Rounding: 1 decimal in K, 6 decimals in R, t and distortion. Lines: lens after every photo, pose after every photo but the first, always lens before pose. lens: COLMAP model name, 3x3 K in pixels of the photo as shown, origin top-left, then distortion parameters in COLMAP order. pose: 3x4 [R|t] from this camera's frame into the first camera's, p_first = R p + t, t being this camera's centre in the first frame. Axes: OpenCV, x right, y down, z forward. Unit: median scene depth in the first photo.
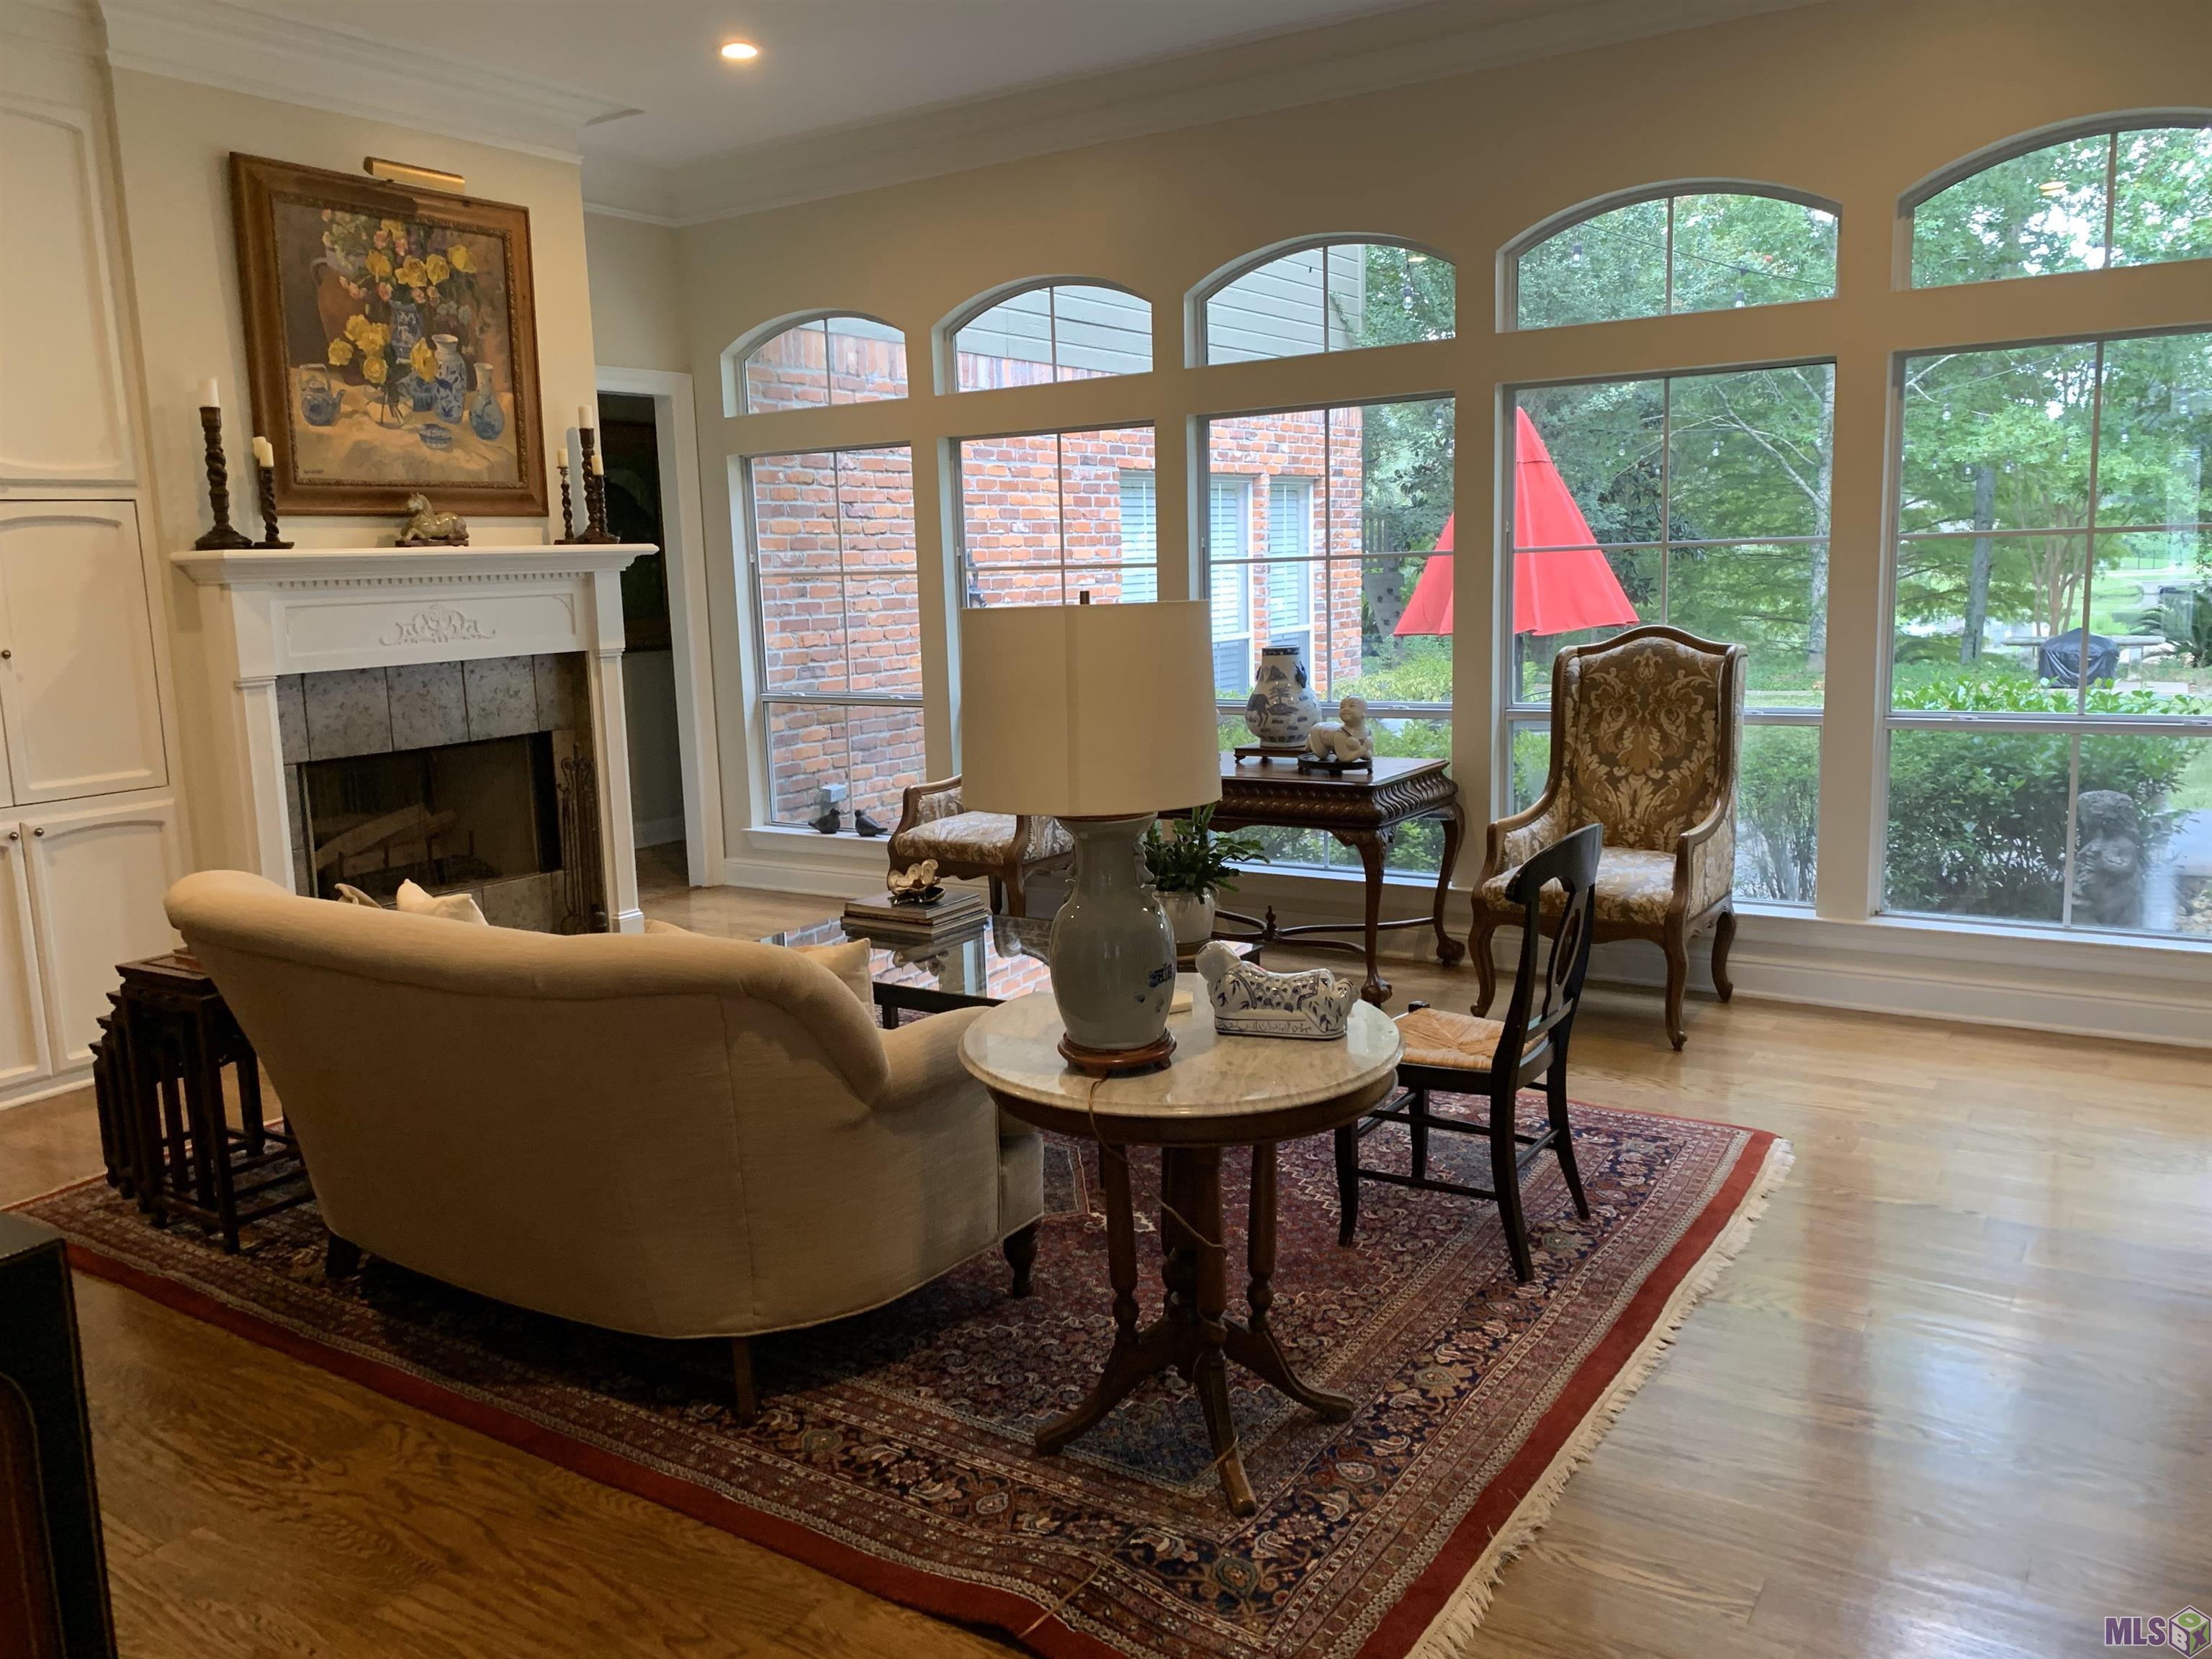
lens RADIAL K [[1686.0, 0, 1102.1], [0, 1686.0, 823.2], [0, 0, 1]] dist [0.011643, -0.004669]
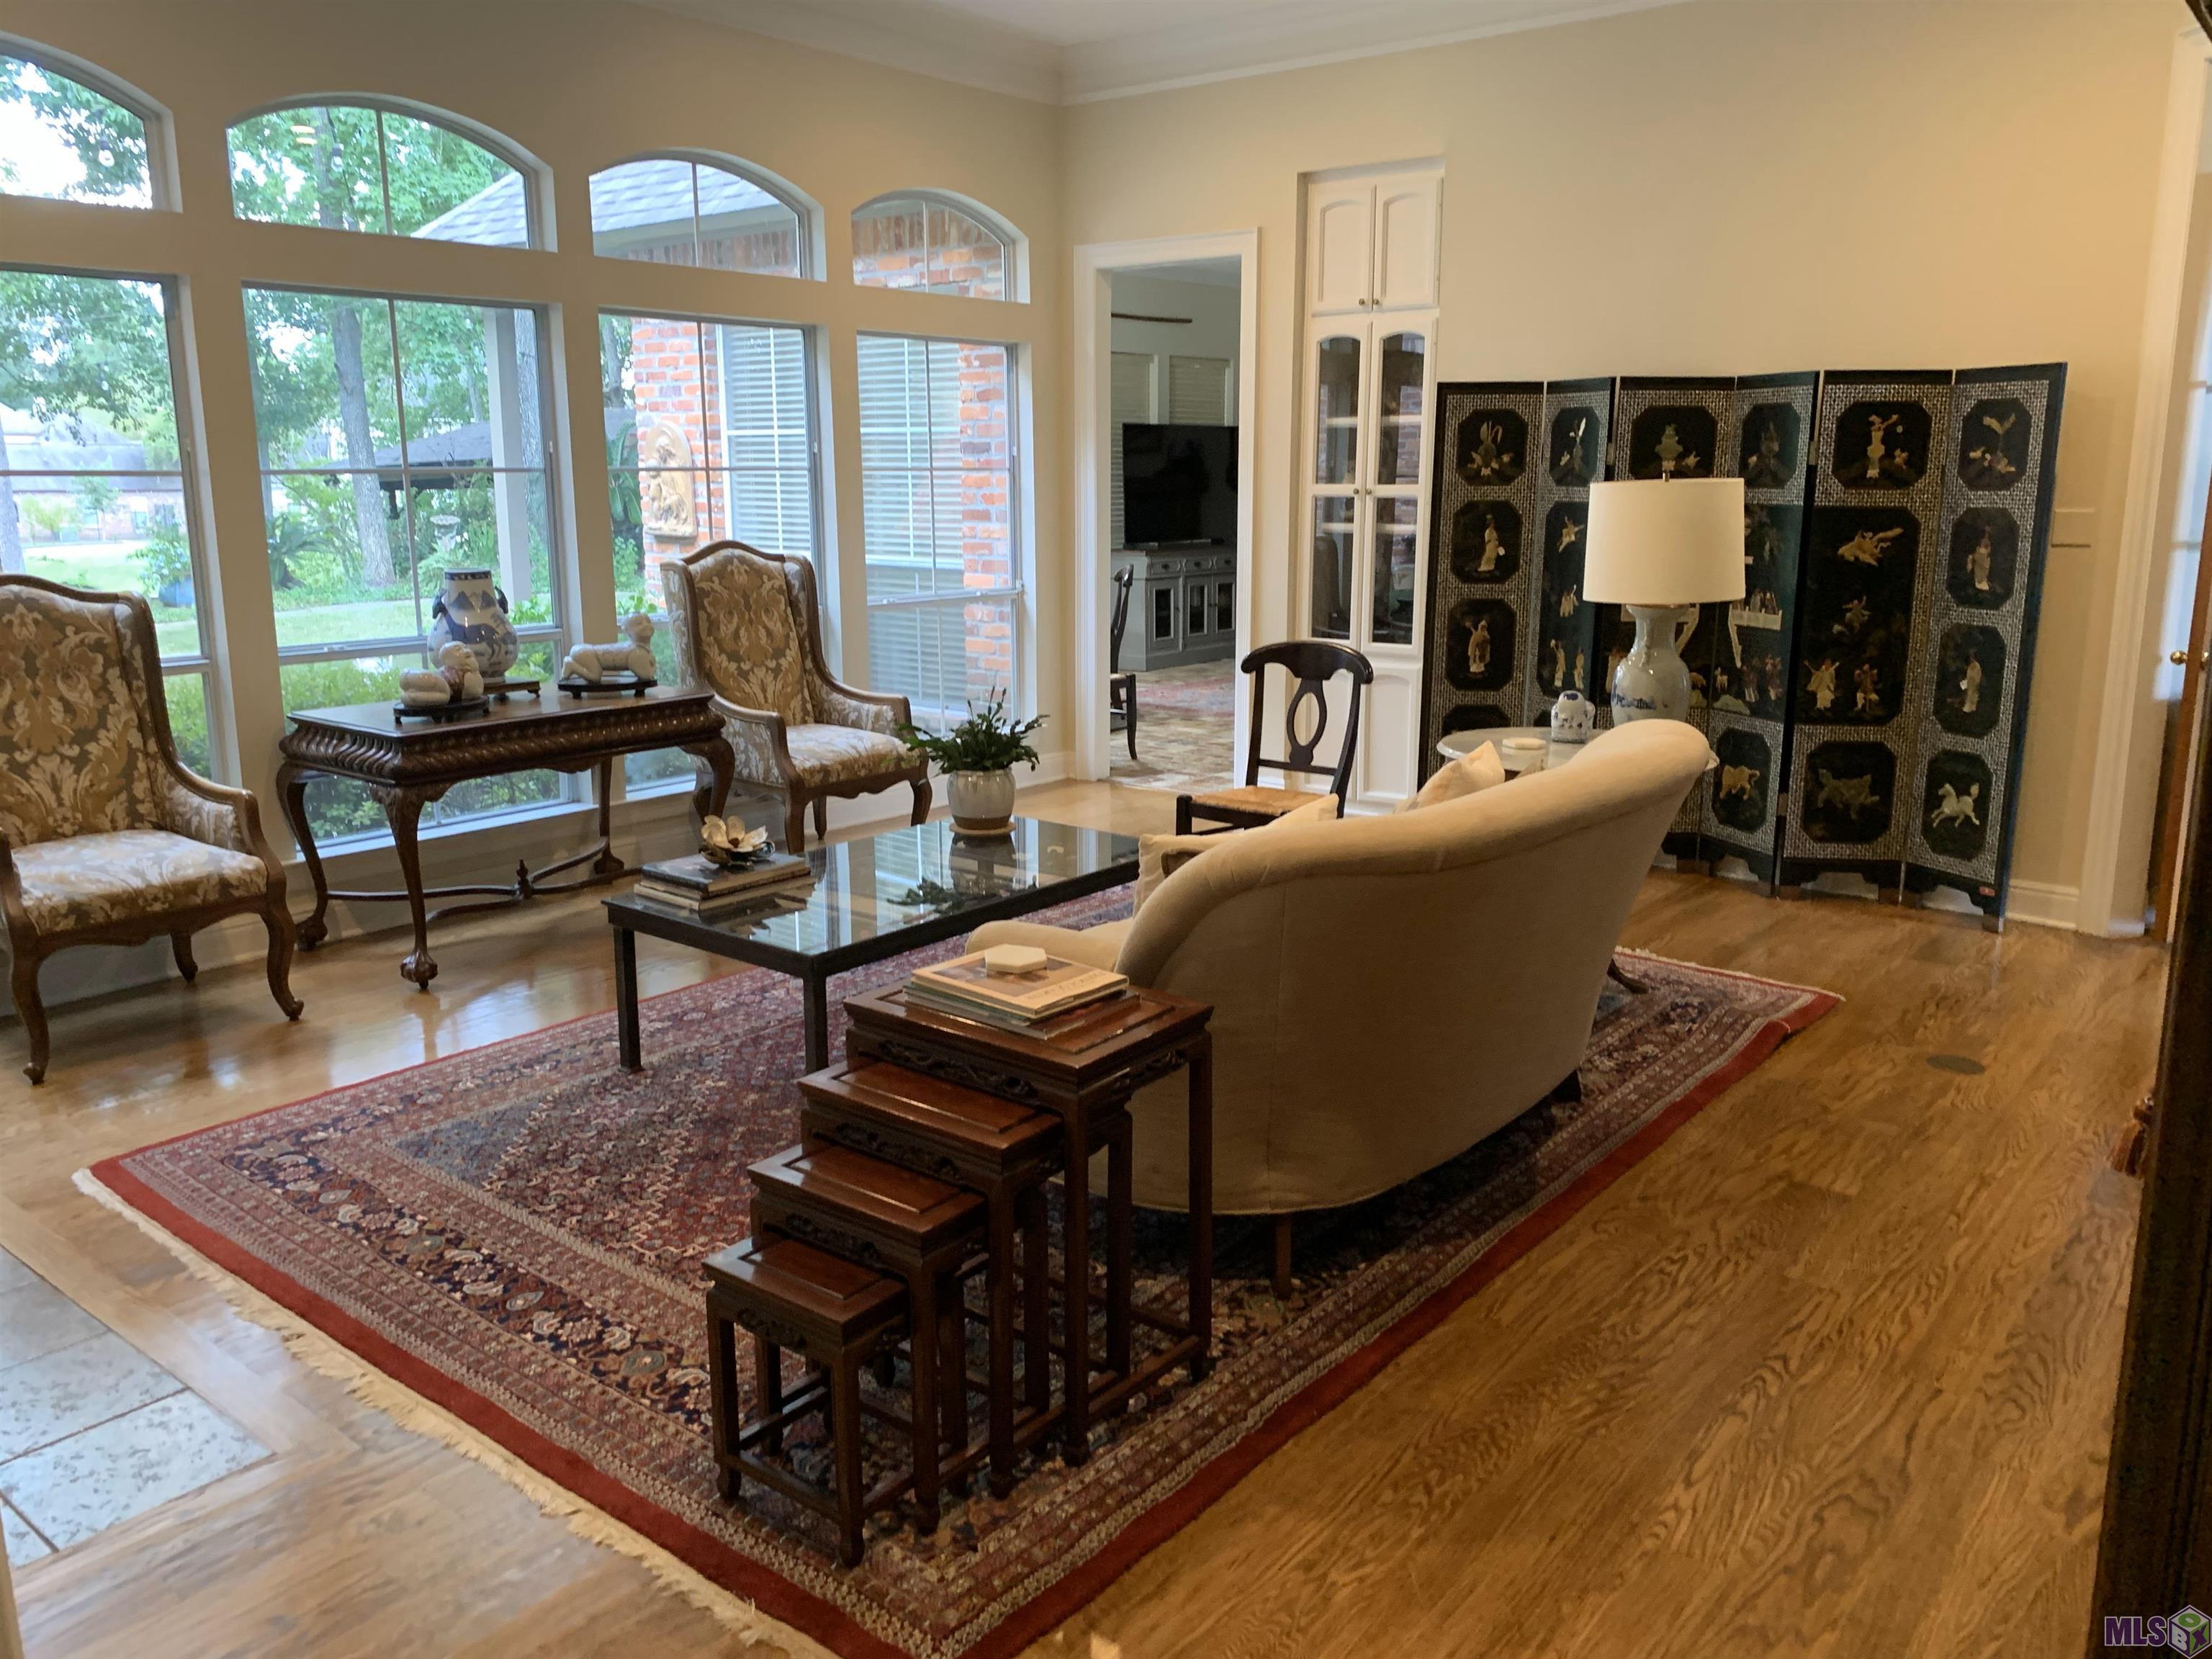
lens RADIAL K [[1686.0, 0, 1092.6], [0, 1686.0, 835.2], [0, 0, 1]] dist [0.011643, -0.004669]
pose [[0.110054, -0.181857, 0.977147, -0.787570], [0.167984, 0.972379, 0.162050, -0.063124], [-0.979627, 0.146311, 0.137563, 0.608738]]
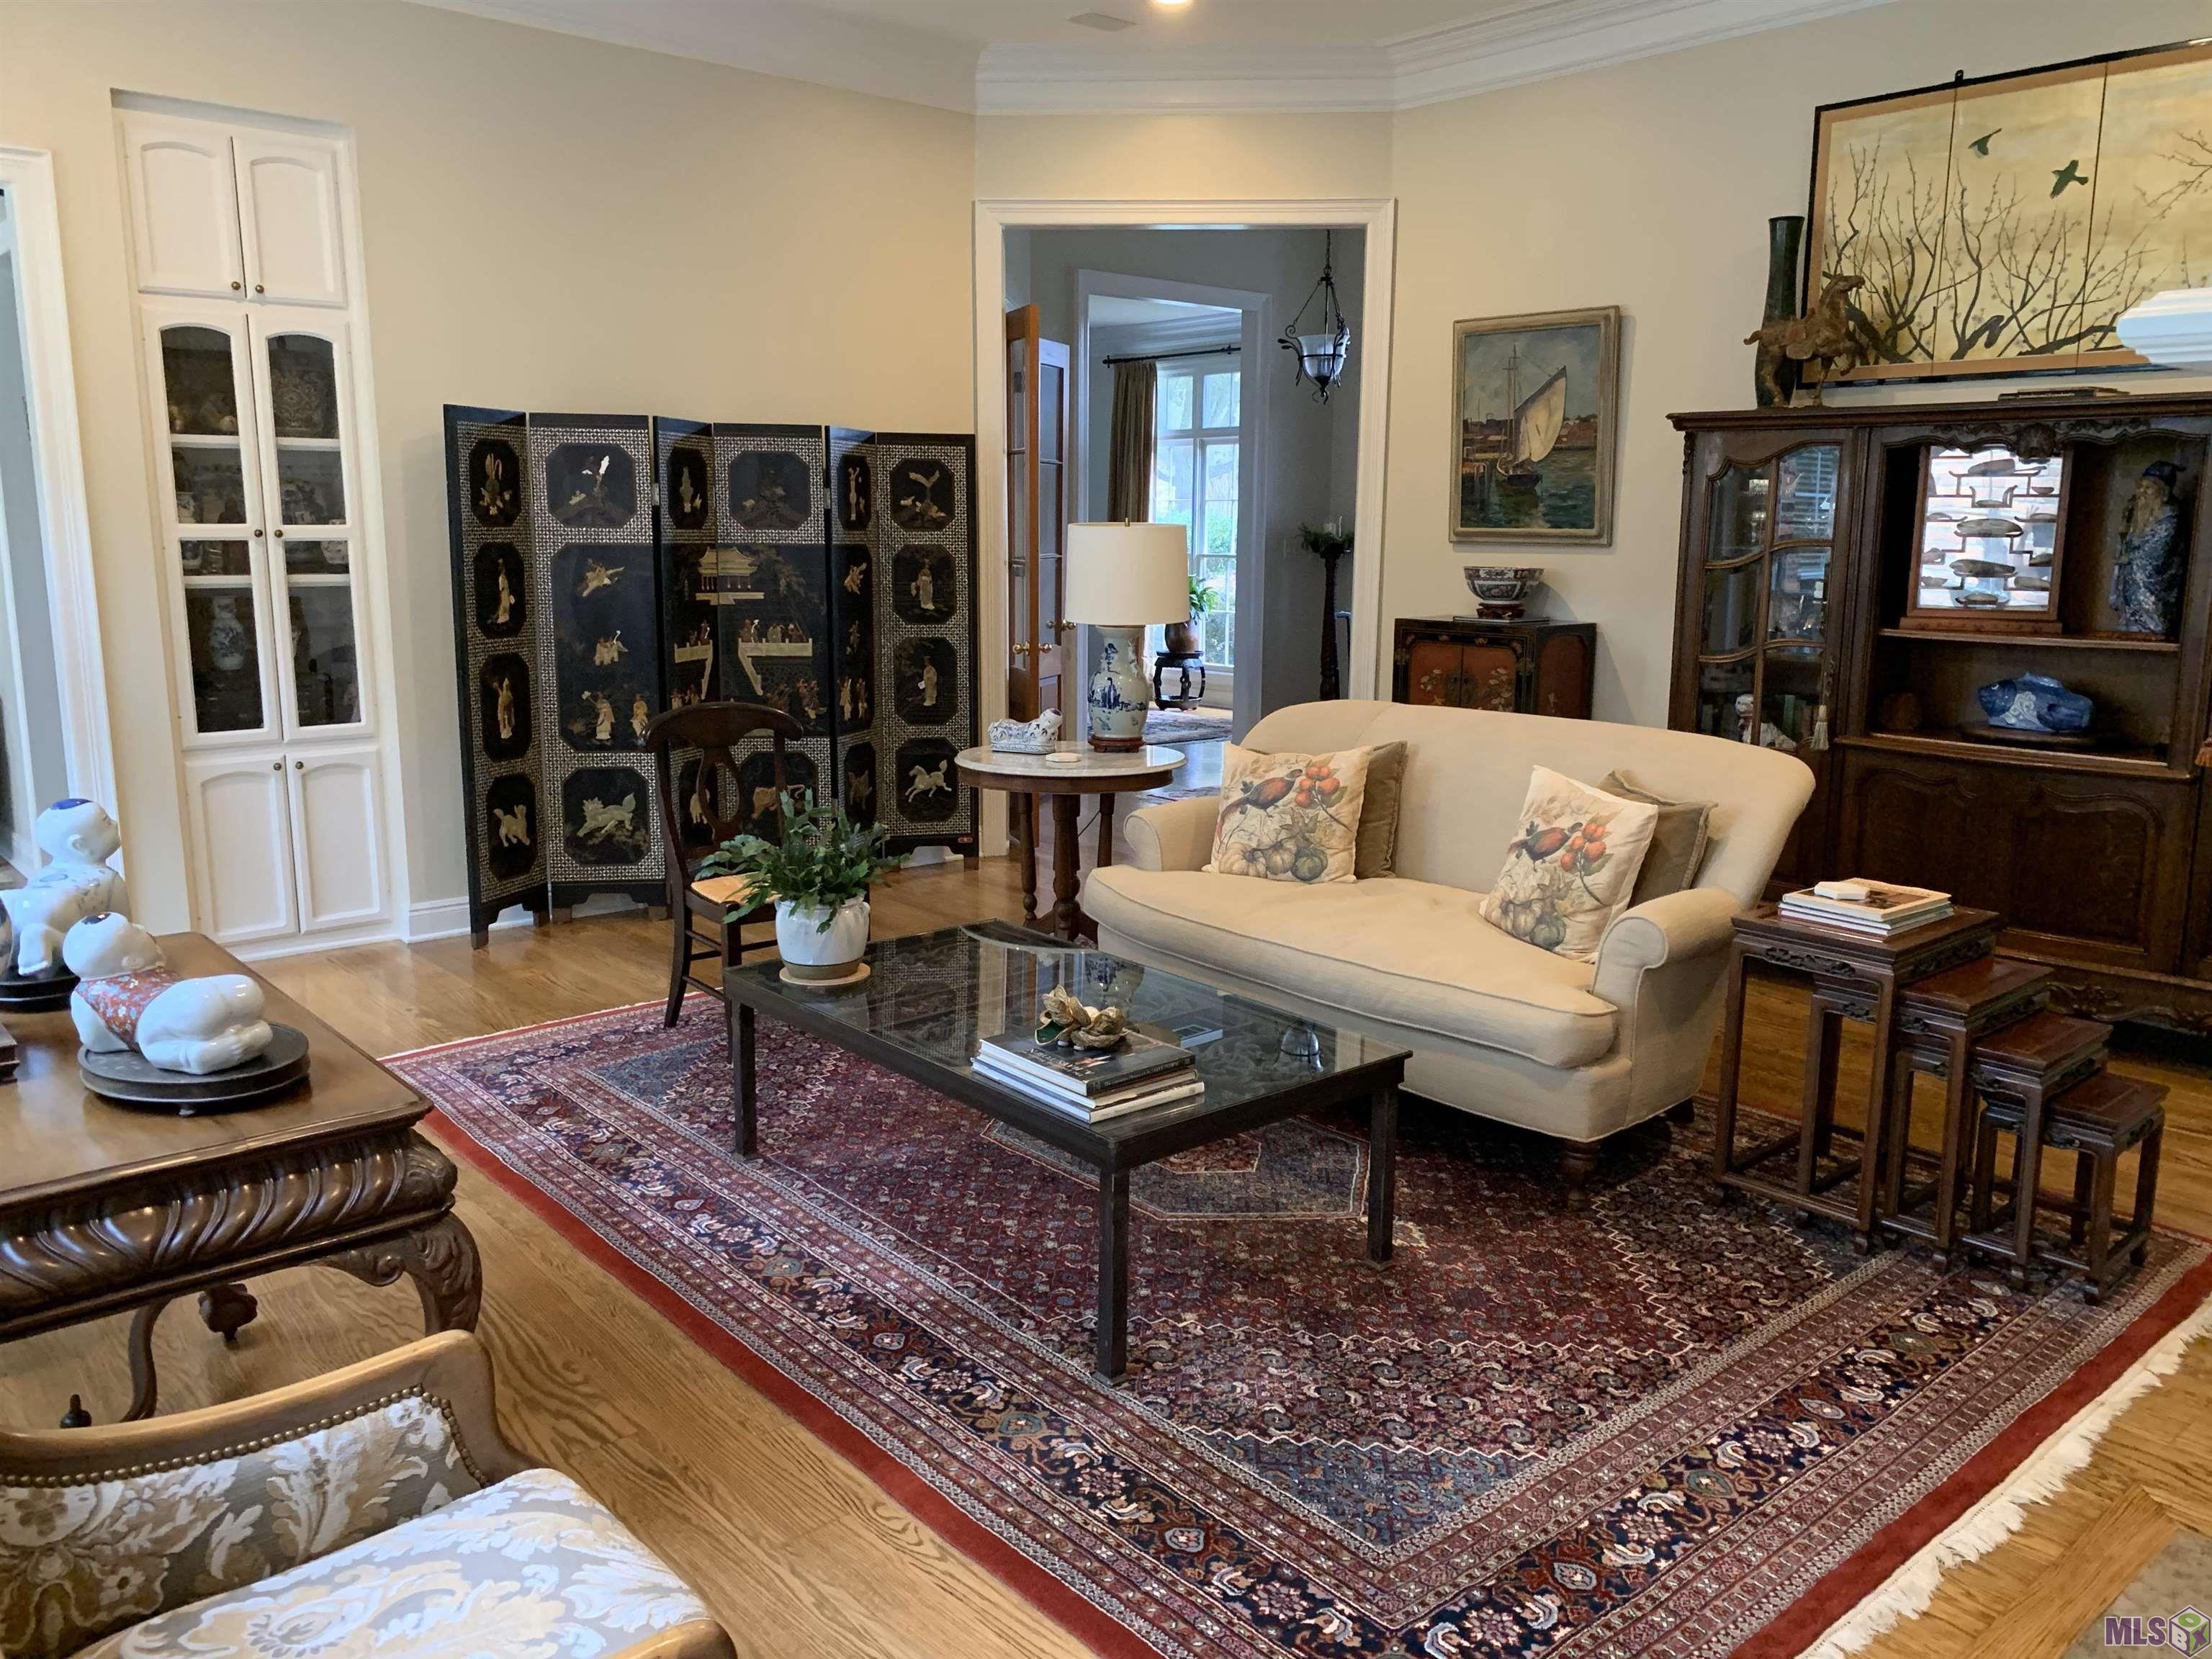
lens RADIAL K [[1686.0, 0, 1115.8], [0, 1686.0, 833.0], [0, 0, 1]] dist [0.011643, -0.004669]
pose [[-0.962323, -0.031427, 0.270087, -0.246198], [0.063723, 0.939570, 0.336375, -0.202340], [-0.264337, 0.340912, -0.902167, 1.319521]]
